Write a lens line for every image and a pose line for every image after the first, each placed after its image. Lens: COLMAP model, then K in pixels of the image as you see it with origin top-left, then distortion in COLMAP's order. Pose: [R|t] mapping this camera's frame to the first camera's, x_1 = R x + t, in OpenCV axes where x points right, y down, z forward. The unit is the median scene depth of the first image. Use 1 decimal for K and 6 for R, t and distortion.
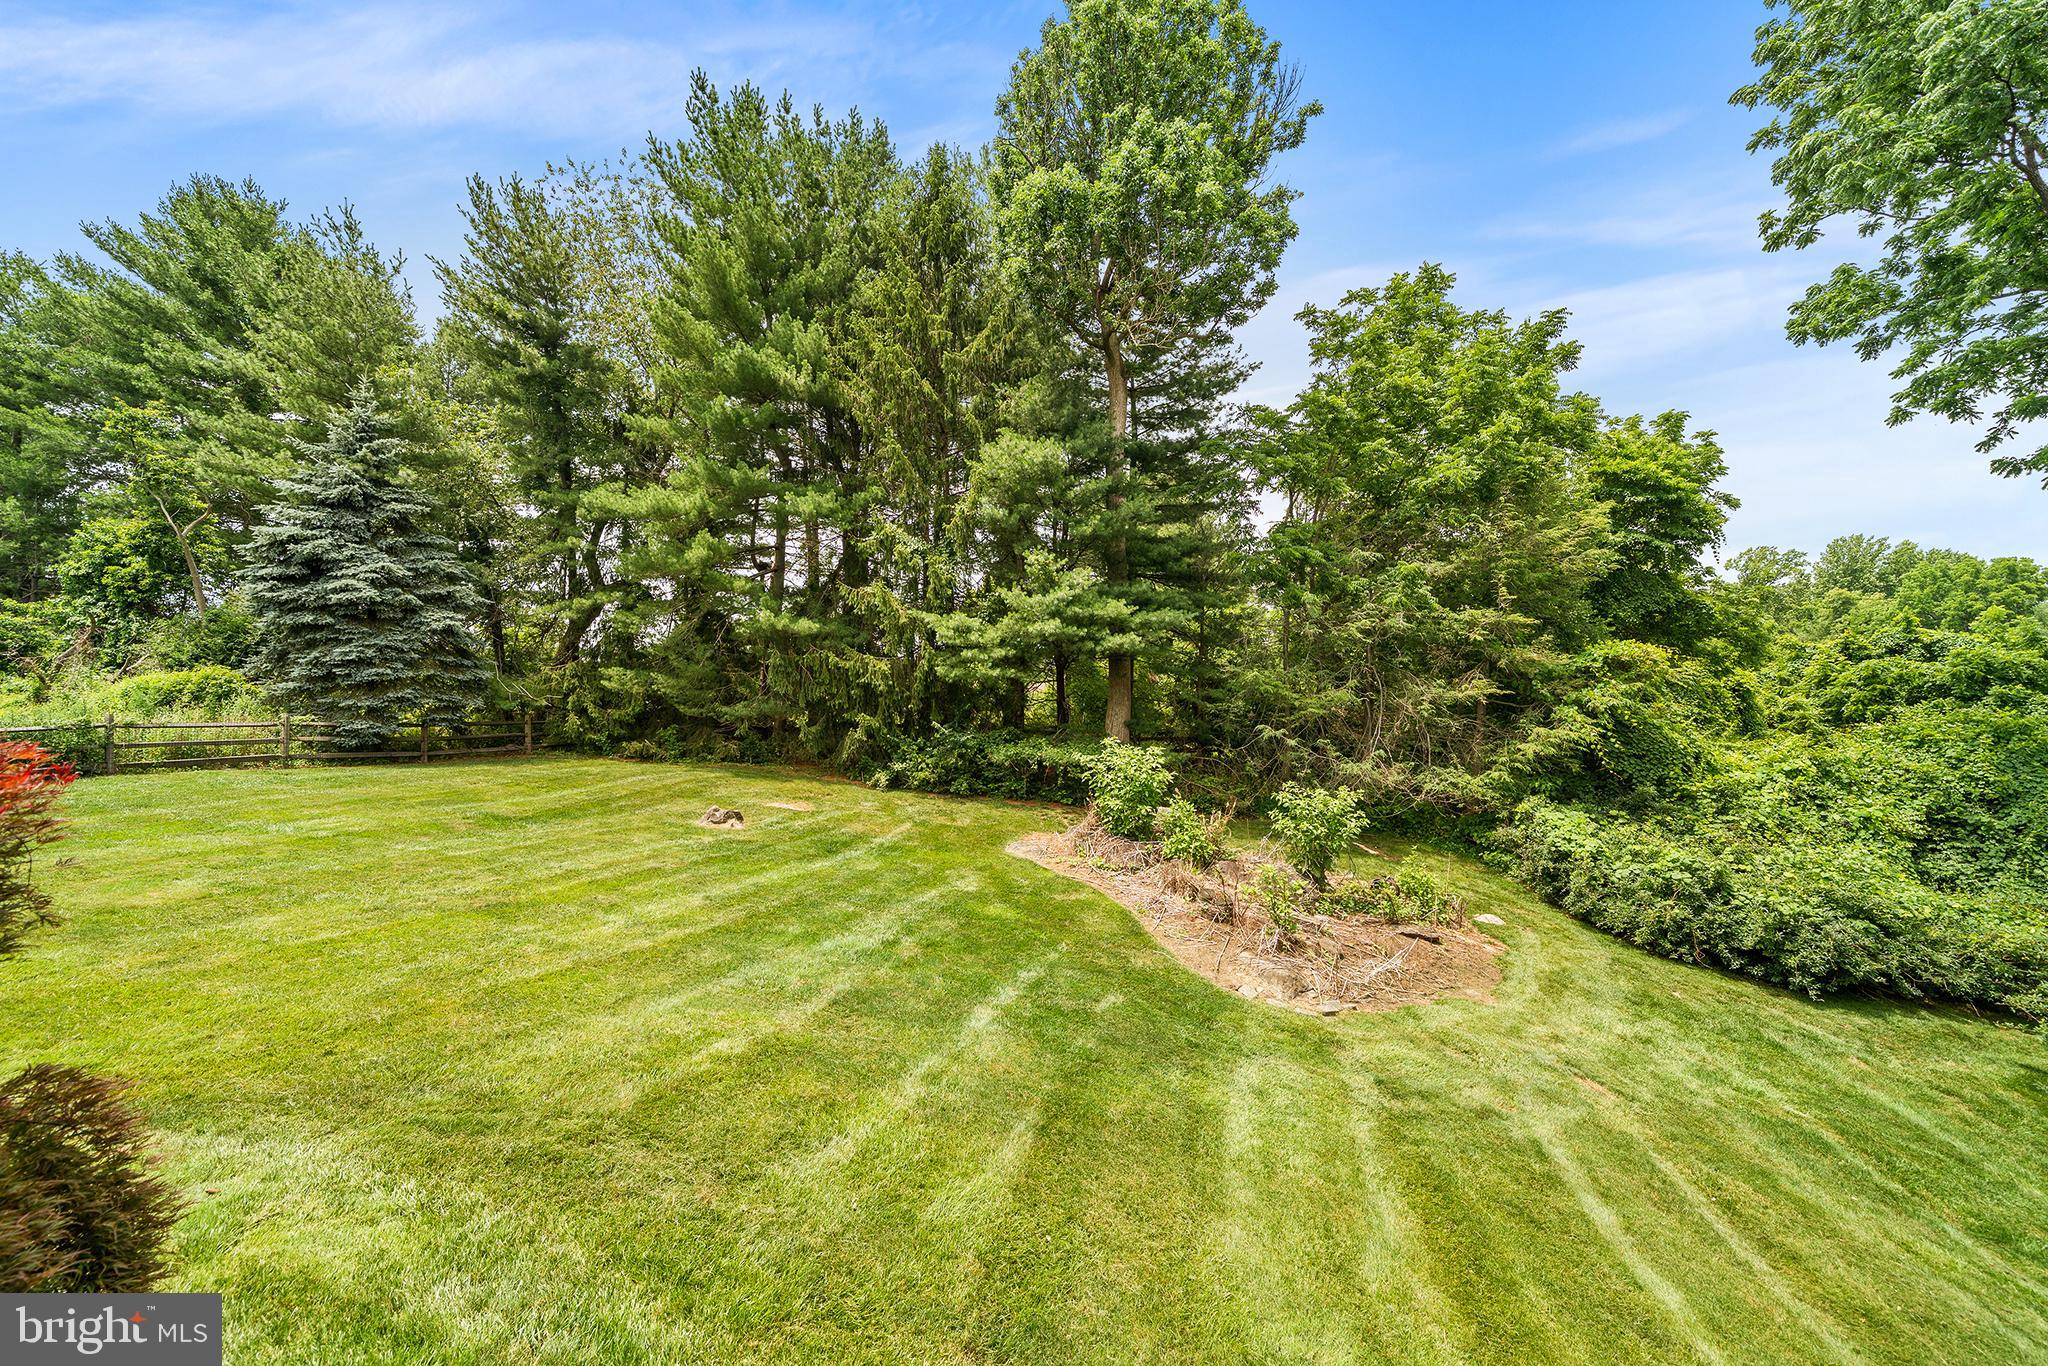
lens RADIAL K [[757.4, 0, 1040.6], [0, 757.4, 679.6], [0, 0, 1]] dist [0.000048, 0.000141]
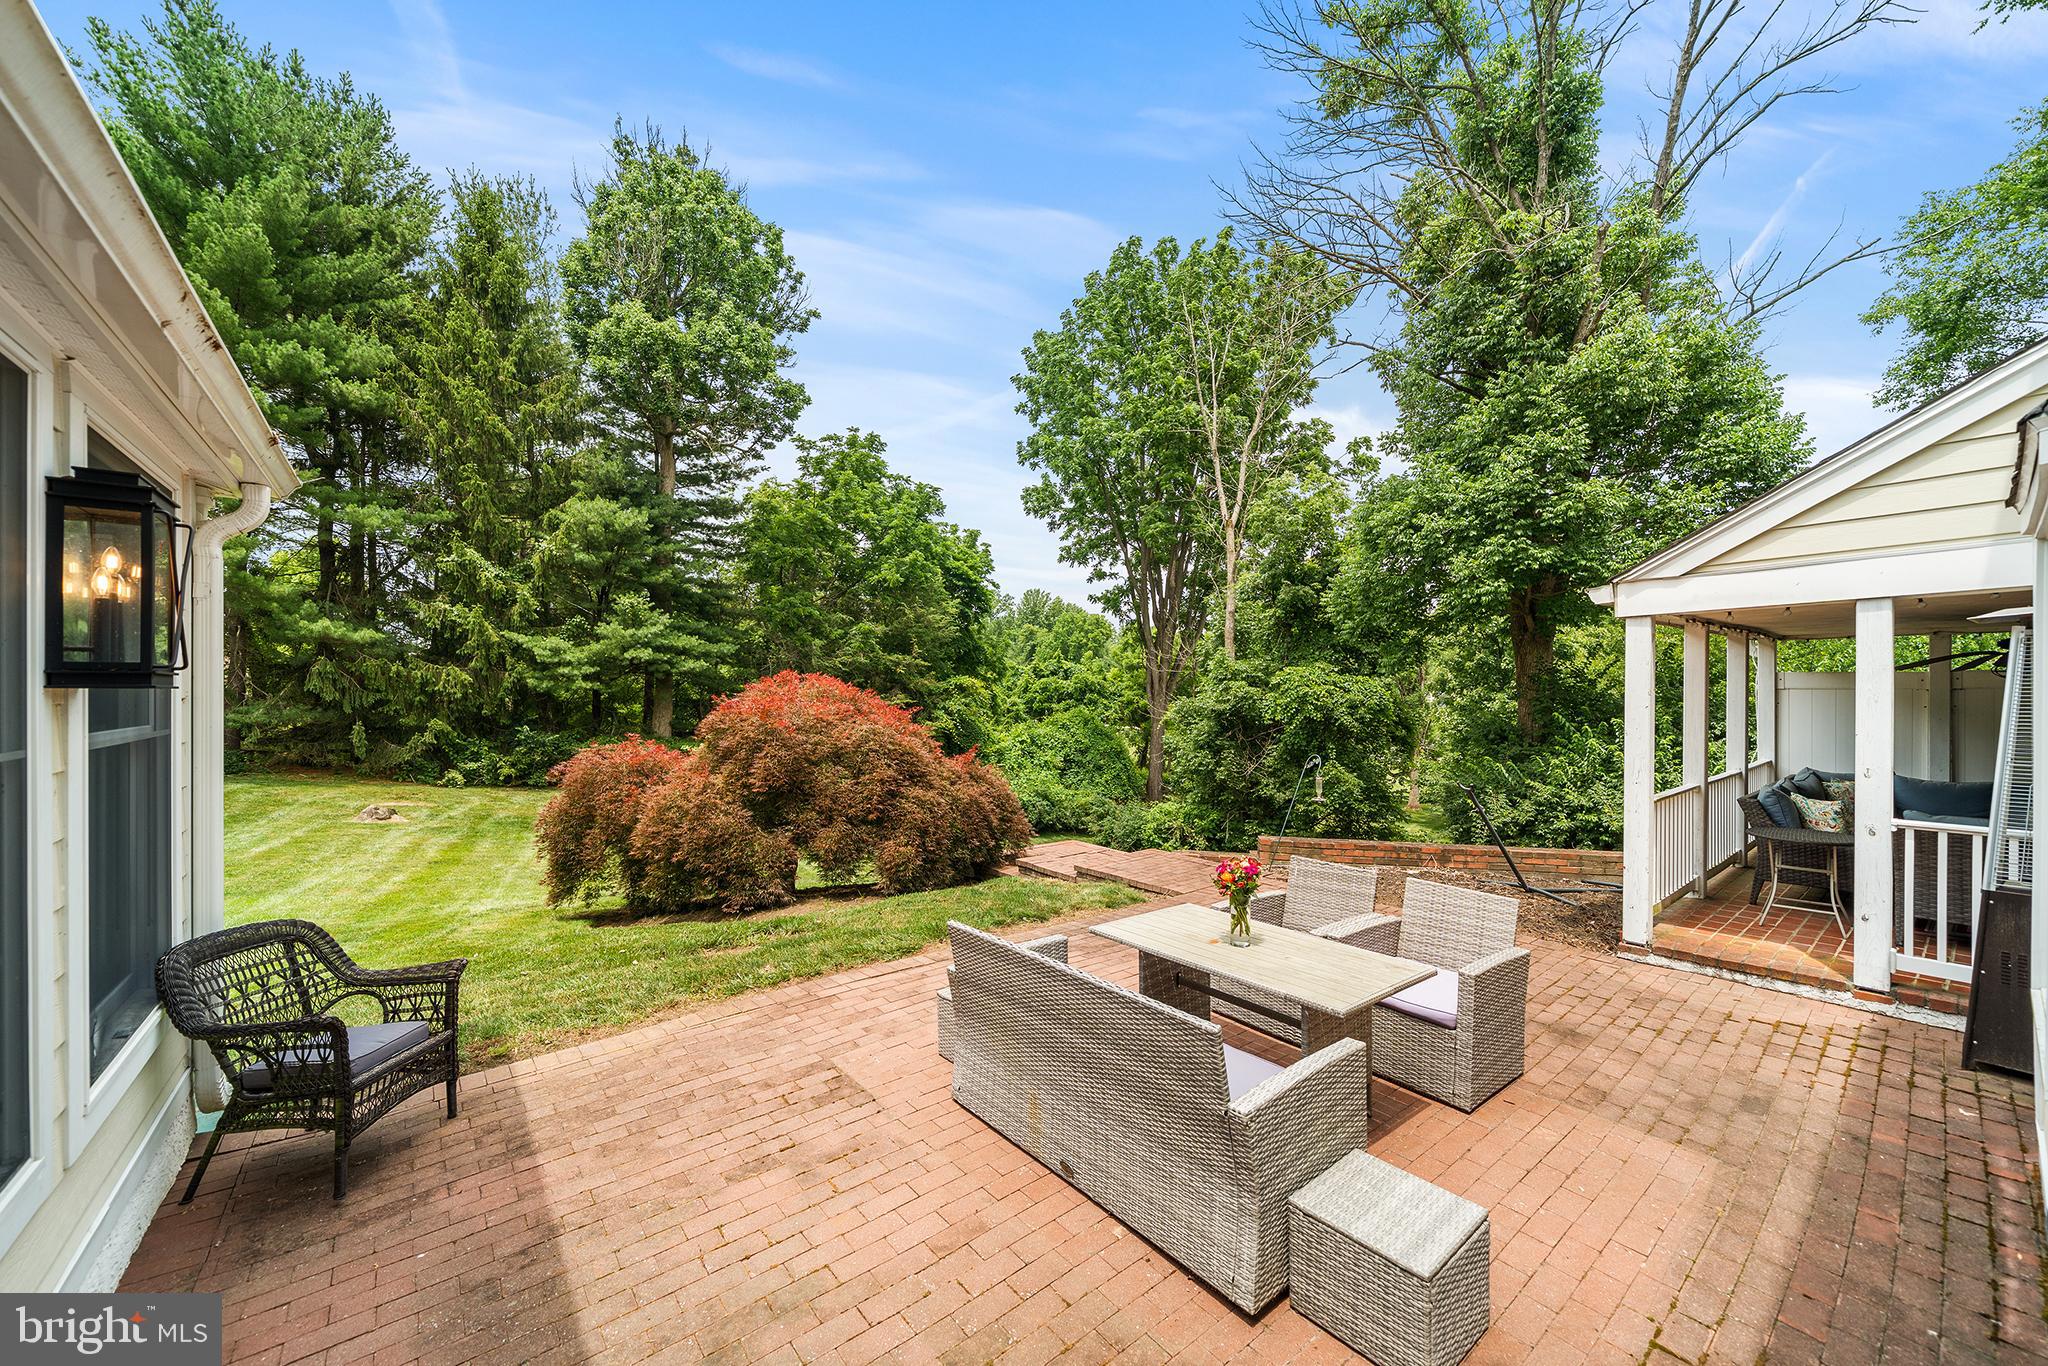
lens RADIAL K [[757.4, 0, 1021.3], [0, 757.4, 691.4], [0, 0, 1]] dist [0.000048, 0.000141]
pose [[0.690038, 0.011324, 0.723685, -0.445375], [-0.033921, 0.999285, 0.016707, -0.042705], [-0.722978, -0.036076, 0.689929, -0.368484]]
